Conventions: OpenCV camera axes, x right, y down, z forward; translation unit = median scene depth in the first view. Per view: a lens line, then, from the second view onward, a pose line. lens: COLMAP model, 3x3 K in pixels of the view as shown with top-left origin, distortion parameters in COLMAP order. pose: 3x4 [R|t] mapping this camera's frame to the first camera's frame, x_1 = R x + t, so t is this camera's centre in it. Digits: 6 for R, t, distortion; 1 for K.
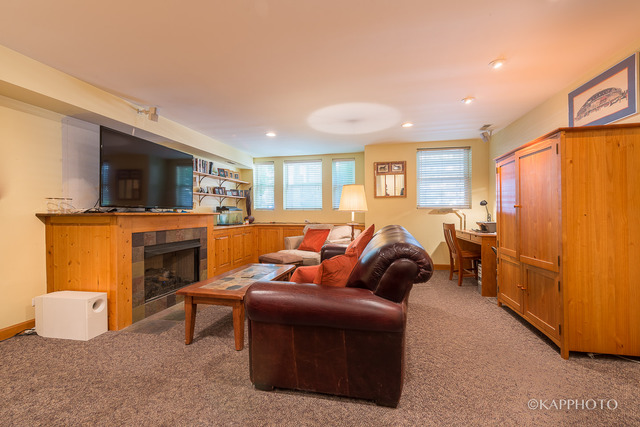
lens RADIAL K [[269.3, 0, 320.0], [0, 269.3, 213.5], [0, 0, 1]] dist [0.013462, -0.000155]
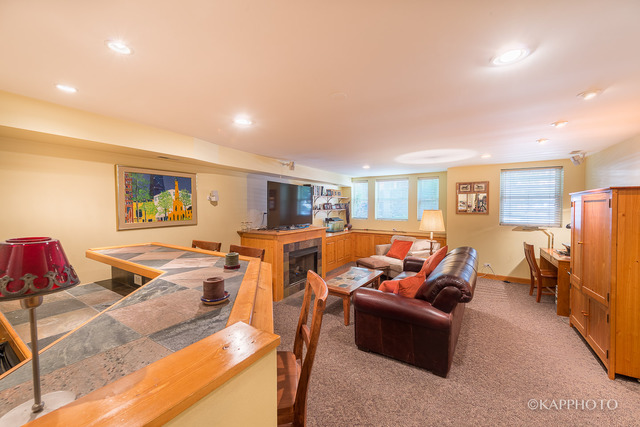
lens RADIAL K [[250.2, 0, 322.6], [0, 250.2, 209.4], [0, 0, 1]] dist [0.019170, -0.005202]
pose [[0.942872, 0.015056, -0.332815, 0.033276], [-0.008990, 0.999764, 0.019759, -0.130628], [0.333034, -0.015639, 0.942785, -0.273762]]
